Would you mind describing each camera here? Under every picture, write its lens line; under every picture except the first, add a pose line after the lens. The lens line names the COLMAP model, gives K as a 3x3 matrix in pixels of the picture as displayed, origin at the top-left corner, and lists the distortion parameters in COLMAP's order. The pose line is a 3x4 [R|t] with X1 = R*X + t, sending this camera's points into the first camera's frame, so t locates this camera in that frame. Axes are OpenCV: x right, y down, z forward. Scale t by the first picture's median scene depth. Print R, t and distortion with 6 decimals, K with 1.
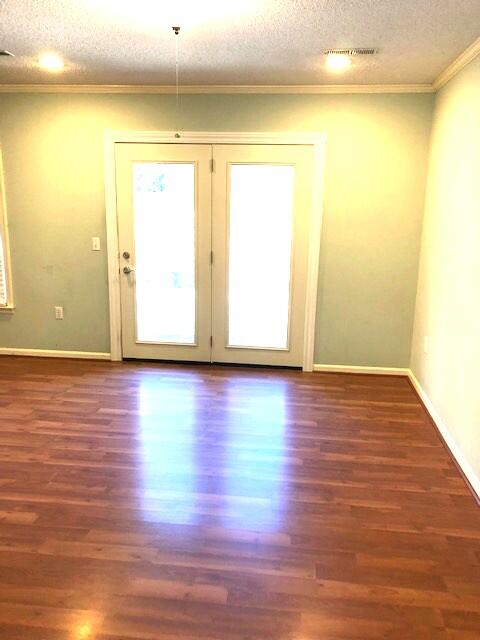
lens RADIAL K [[522.4, 0, 247.1], [0, 522.4, 322.8], [0, 0, 1]] dist [0.037671, -0.036166]
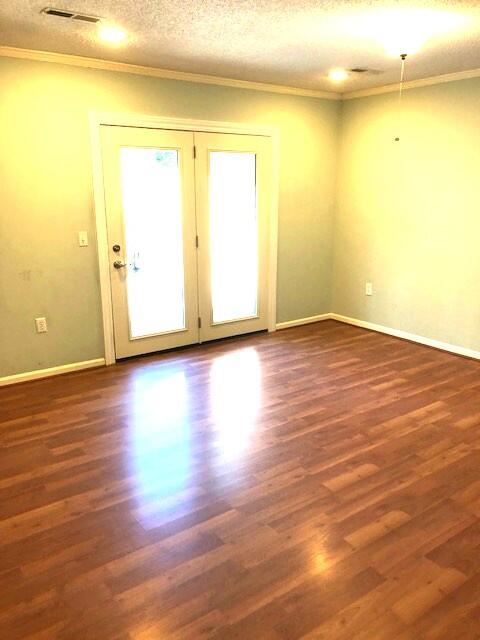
lens RADIAL K [[522.4, 0, 250.4], [0, 522.4, 325.0], [0, 0, 1]] dist [0.037671, -0.036166]
pose [[0.732245, -0.196230, 0.652159, -0.723329], [0.163357, 0.980243, 0.111530, -0.063710], [-0.661160, 0.024868, 0.749833, 0.160897]]
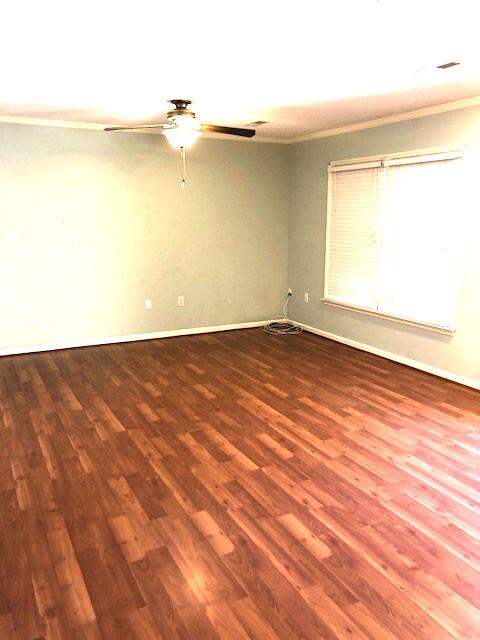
lens RADIAL K [[522.4, 0, 245.7], [0, 522.4, 318.2], [0, 0, 1]] dist [0.037671, -0.036166]
pose [[0.562252, 0.141526, -0.814766, 0.125045], [-0.168873, 0.984135, 0.054410, -0.042057], [0.809540, 0.107000, 0.577231, 0.160374]]
